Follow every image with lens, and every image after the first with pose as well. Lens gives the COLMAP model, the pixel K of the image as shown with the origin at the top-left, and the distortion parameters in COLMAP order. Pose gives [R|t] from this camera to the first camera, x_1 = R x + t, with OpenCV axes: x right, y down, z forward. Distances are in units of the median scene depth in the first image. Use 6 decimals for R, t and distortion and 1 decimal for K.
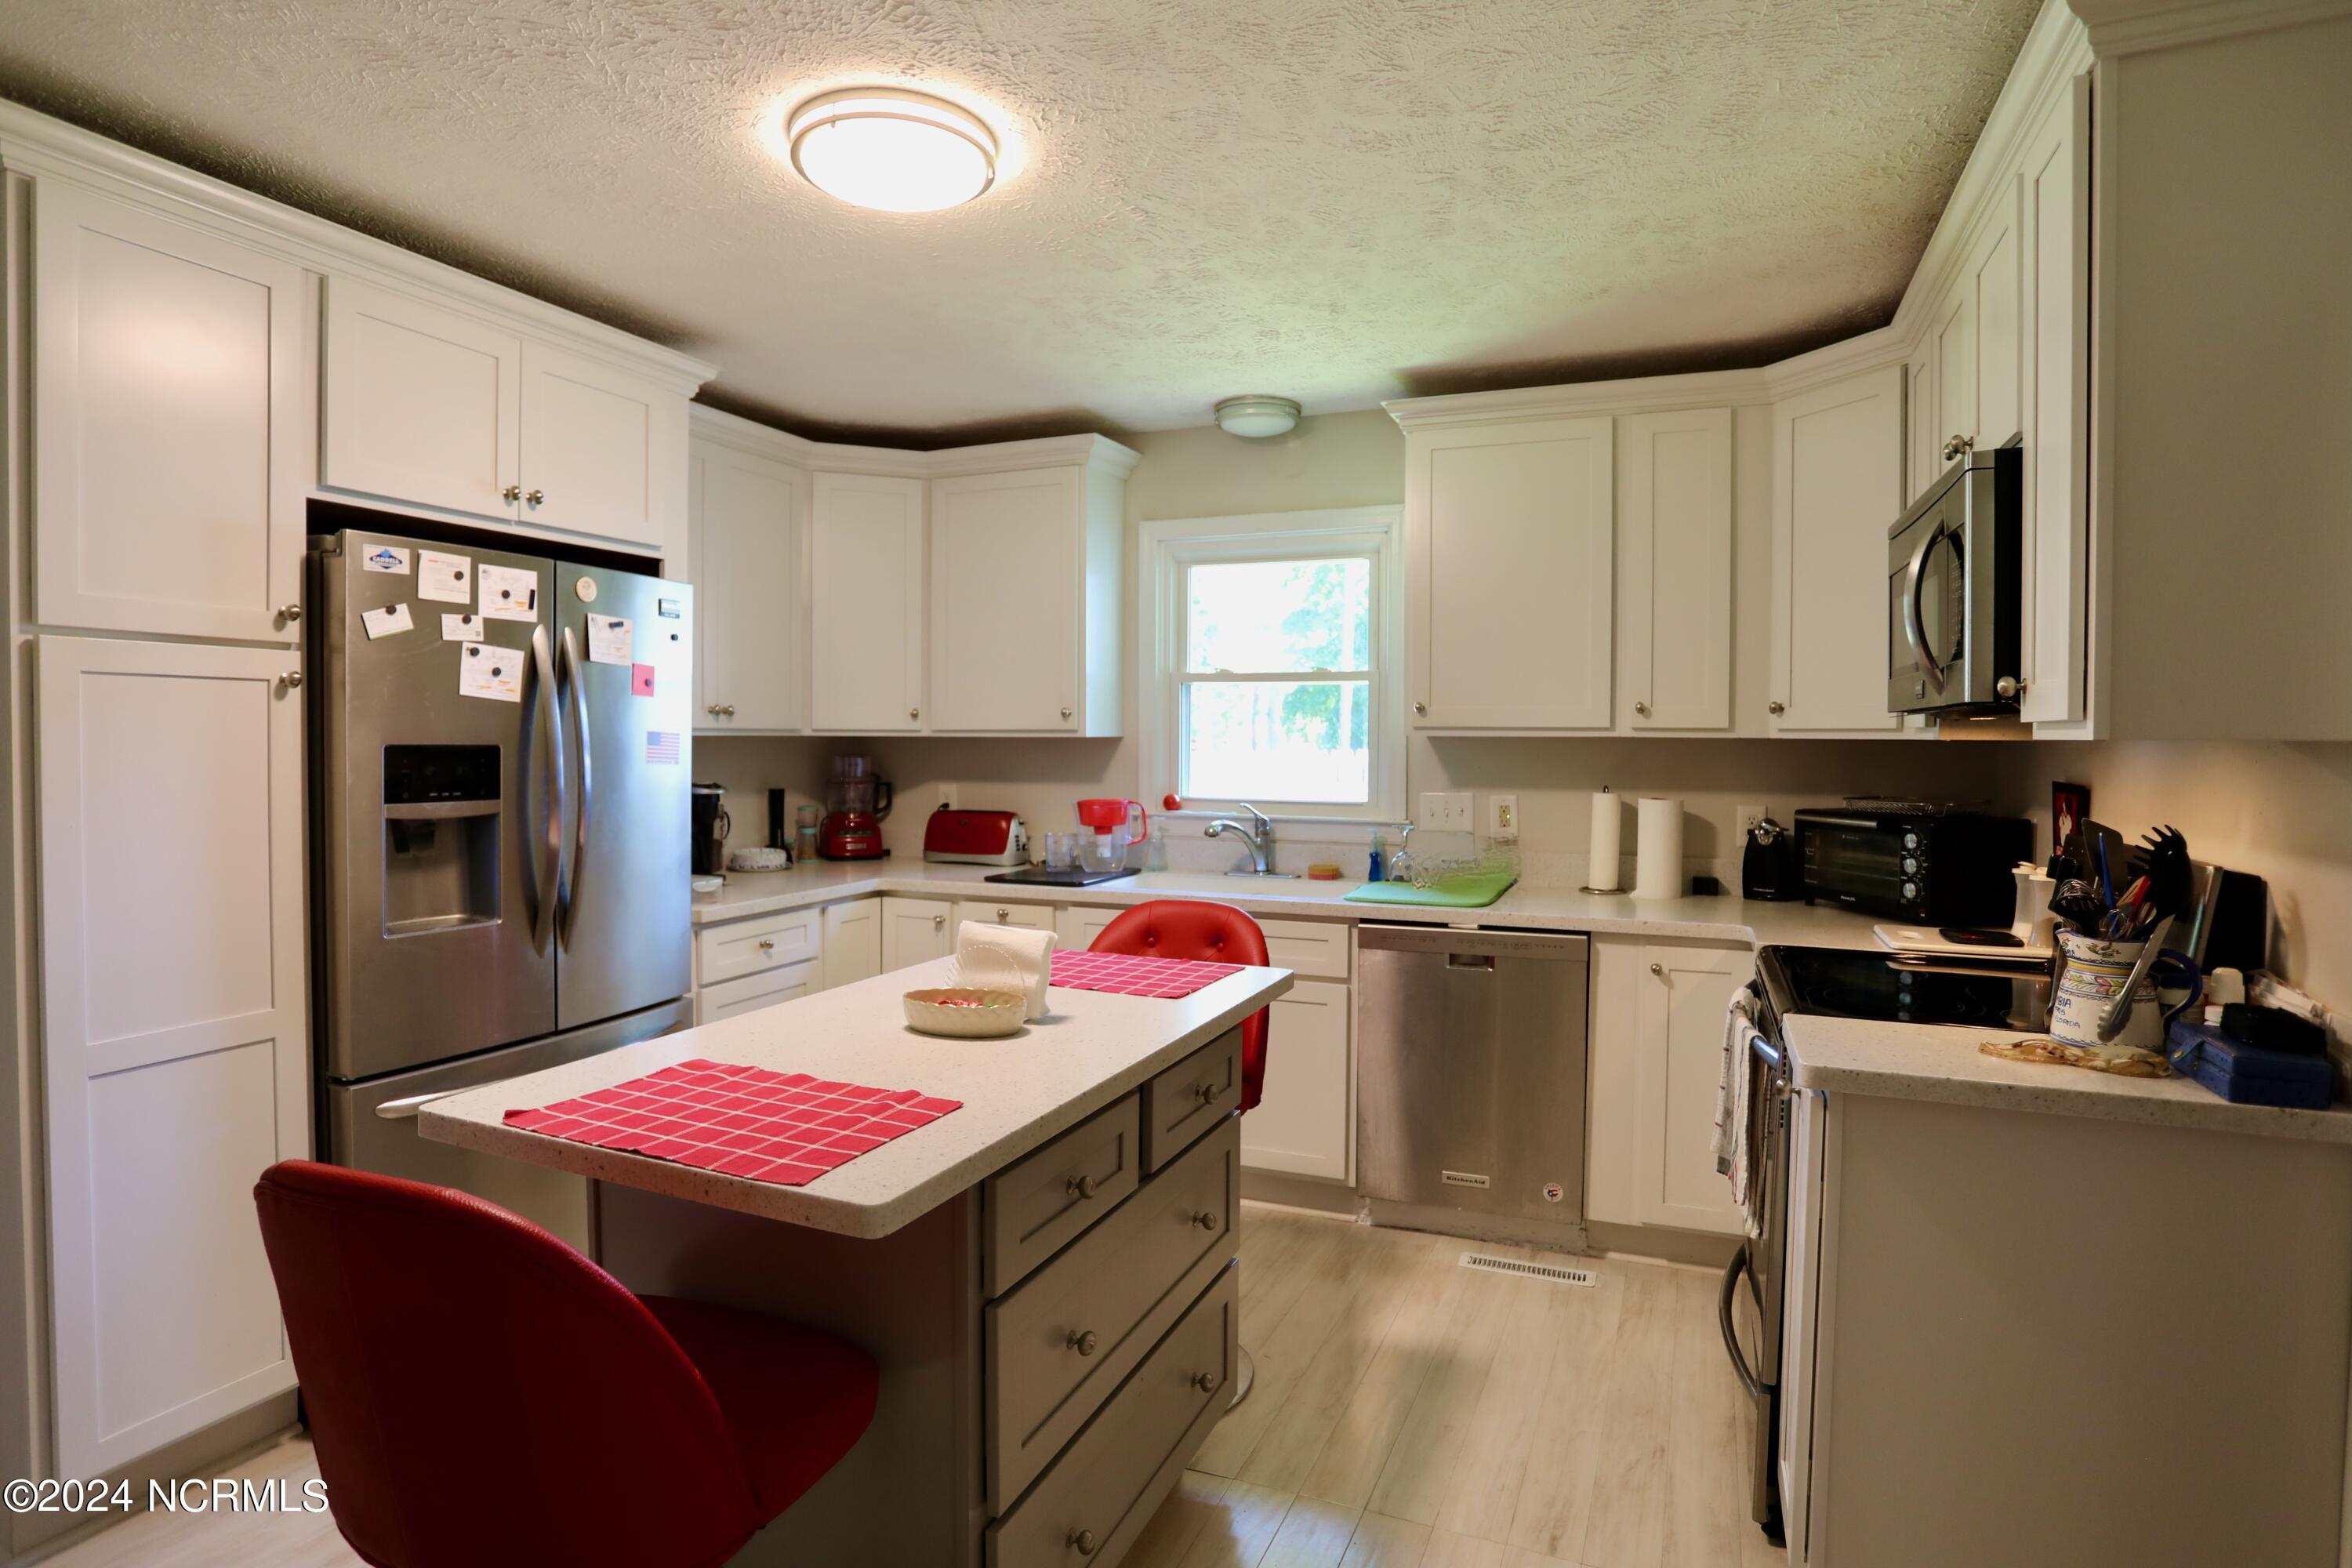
lens RADIAL K [[1227.2, 0, 1175.9], [0, 1227.2, 768.8], [0, 0, 1]] dist [-0.077009, 0.036610]
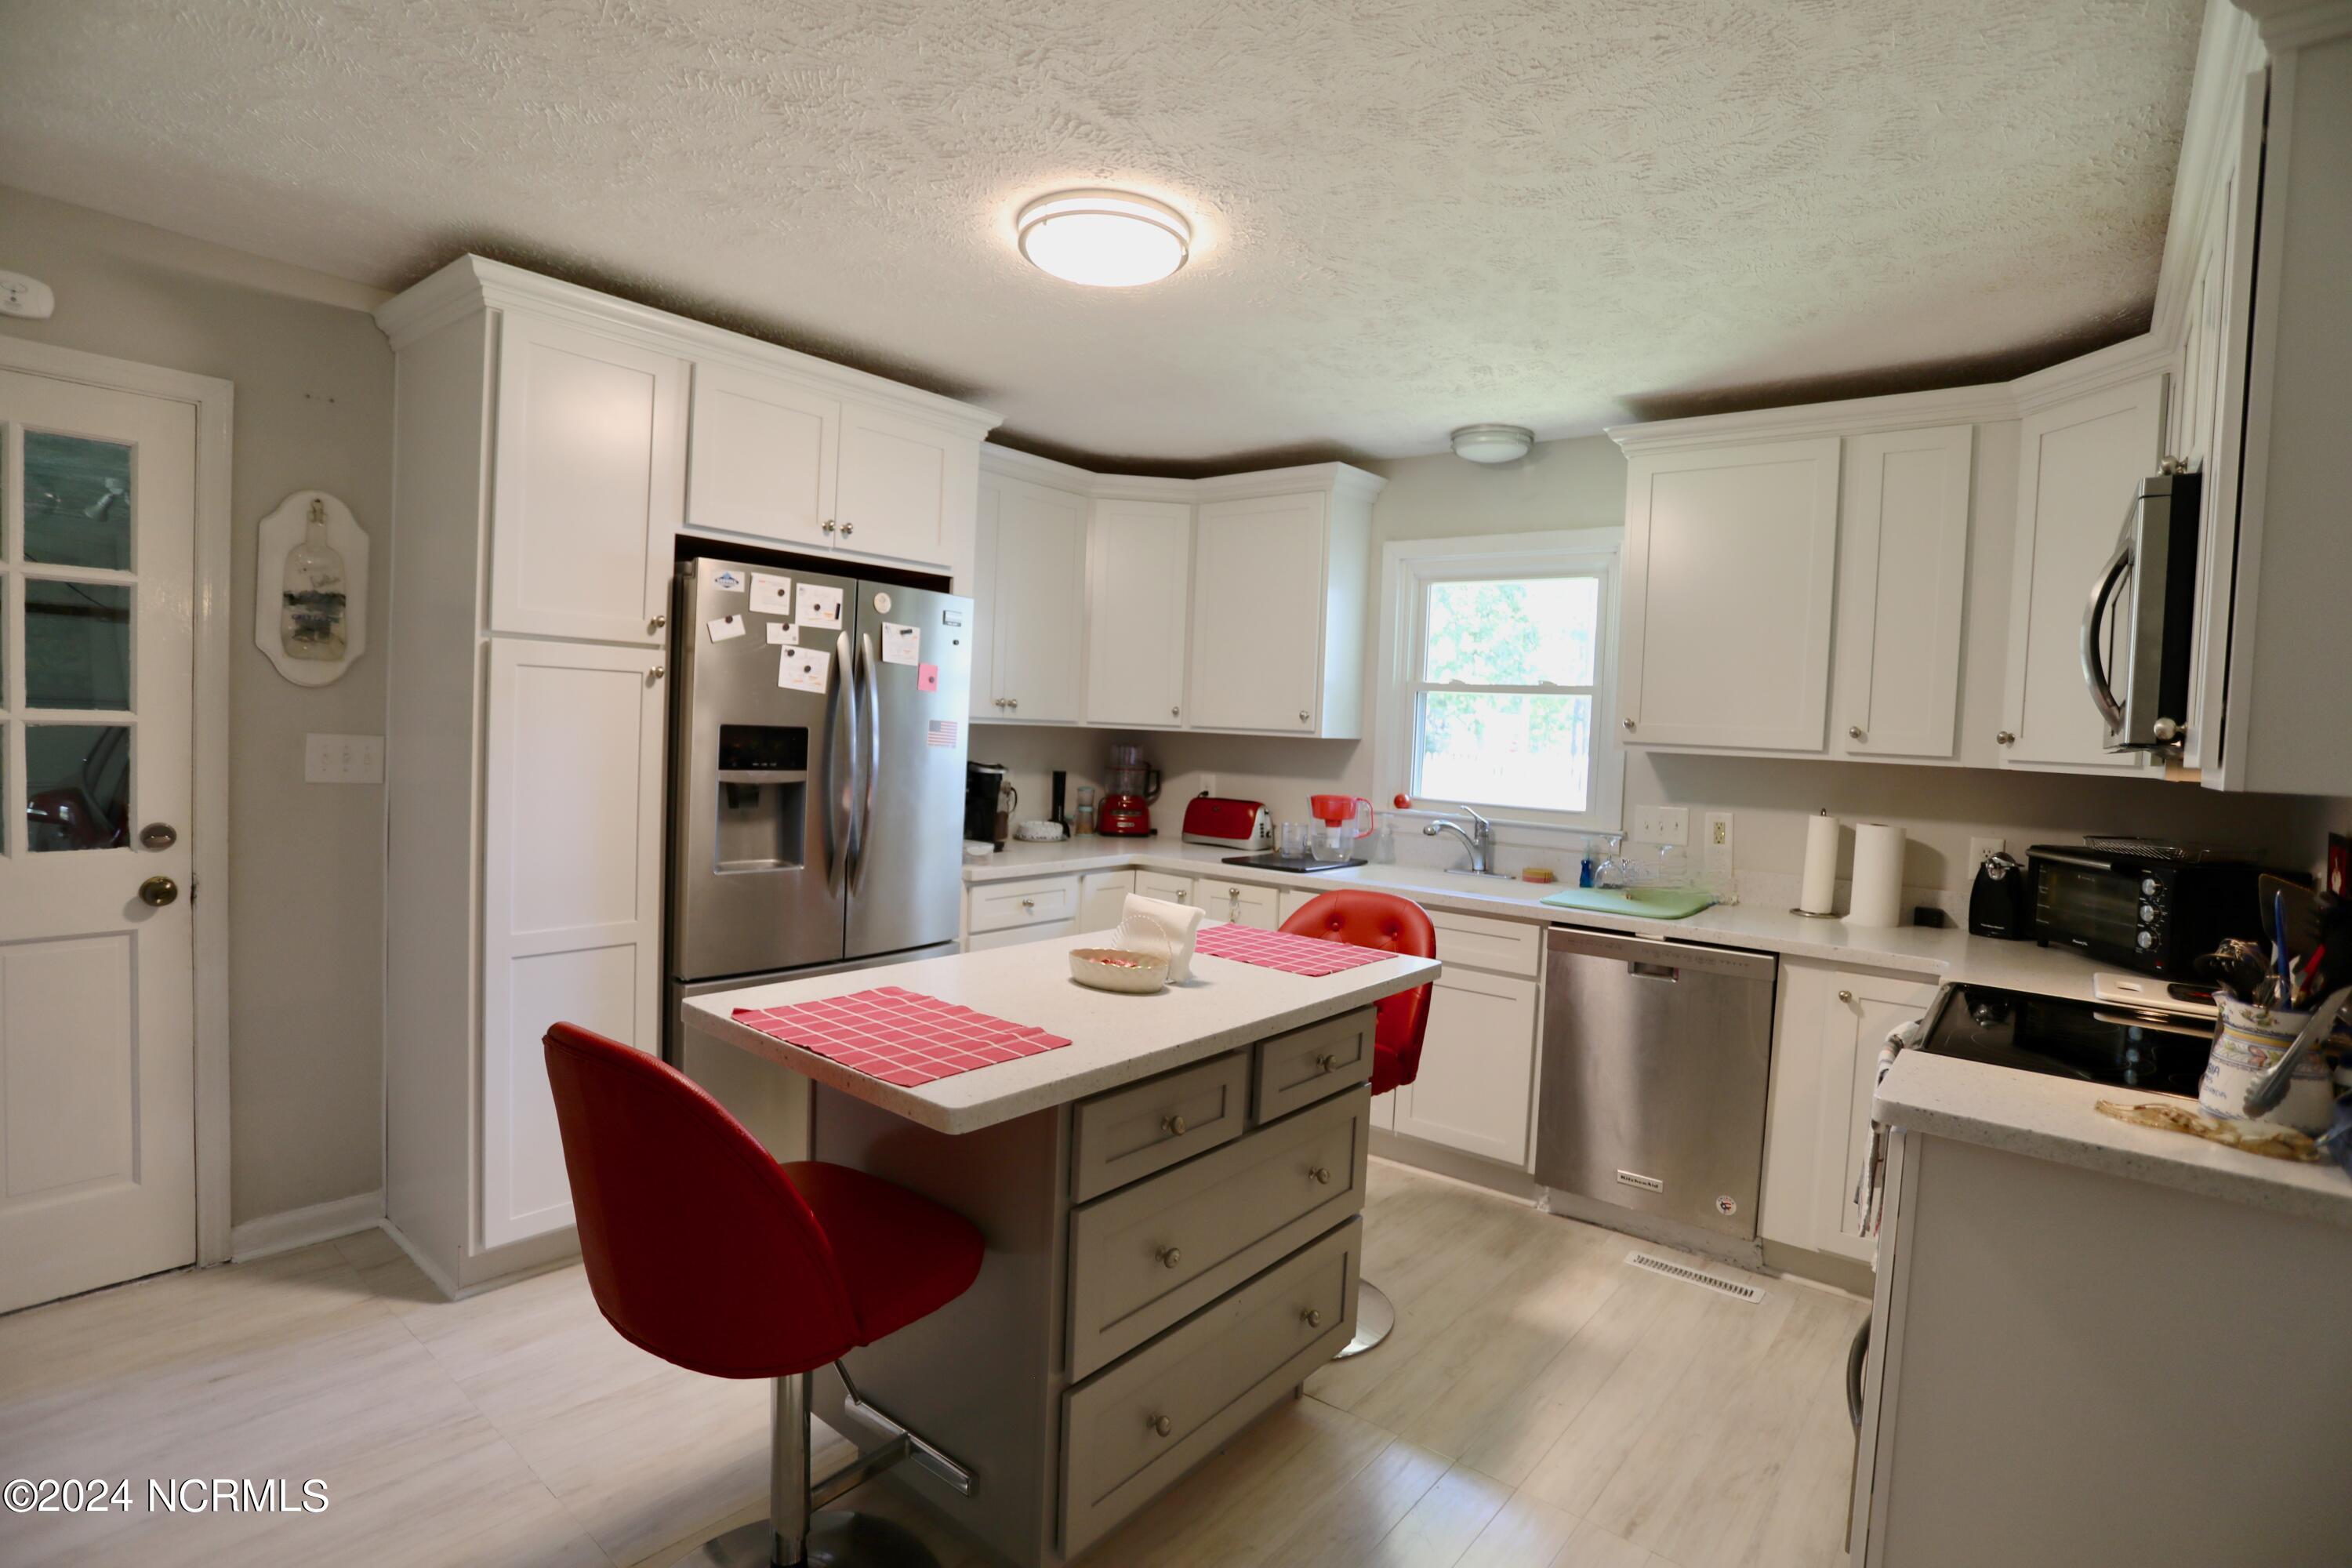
lens RADIAL K [[1140.4, 0, 1171.5], [0, 1140.4, 768.8], [0, 0, 1]] dist [-0.074469, 0.031889]
pose [[0.960262, 0.047285, -0.275065, 0.115142], [-0.045363, 0.998881, 0.013349, -0.008330], [0.275389, -0.000341, 0.961333, -0.030206]]
